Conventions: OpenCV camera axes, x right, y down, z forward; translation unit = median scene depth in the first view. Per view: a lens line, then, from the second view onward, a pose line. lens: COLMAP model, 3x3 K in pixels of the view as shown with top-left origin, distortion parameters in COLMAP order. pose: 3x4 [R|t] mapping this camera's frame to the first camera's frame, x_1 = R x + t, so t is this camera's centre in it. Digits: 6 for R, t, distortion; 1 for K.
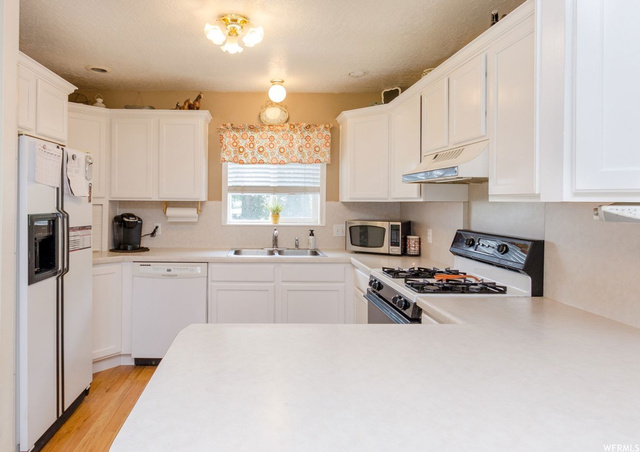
lens RADIAL K [[391.9, 0, 268.1], [0, 391.9, 200.9], [0, 0, 1]] dist [0.001254, -0.000707]
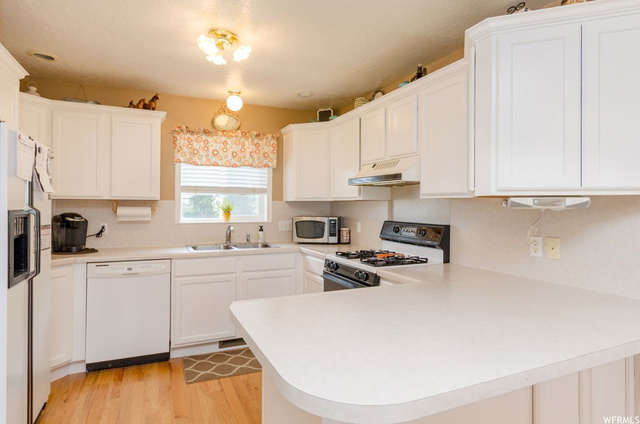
lens RADIAL K [[360.3, 0, 318.5], [0, 360.3, 201.5], [0, 0, 1]] dist [0.001936, -0.000175]
pose [[0.916469, 0.001796, 0.400101, -0.165576], [0.001304, 0.999971, -0.007475, 0.012411], [-0.400103, 0.007373, 0.916440, -0.027523]]
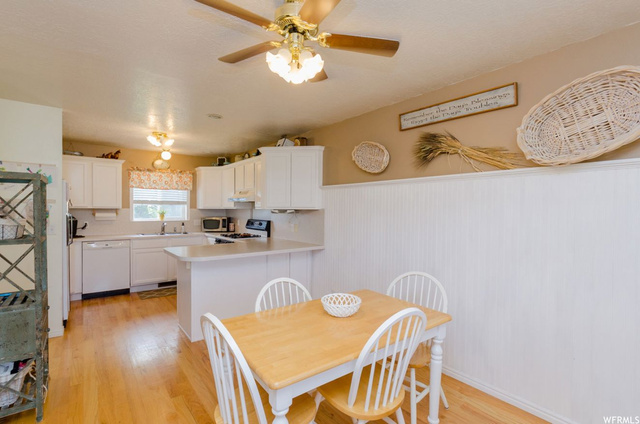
lens RADIAL K [[305.9, 0, 320.0], [0, 305.9, 212.0], [0, 0, 1]] dist [0.015535, -0.000094]
pose [[0.800643, -0.008725, 0.599078, -0.293890], [-0.002533, 0.999836, 0.017946, -0.011991], [-0.599136, -0.015886, 0.800489, -0.755400]]
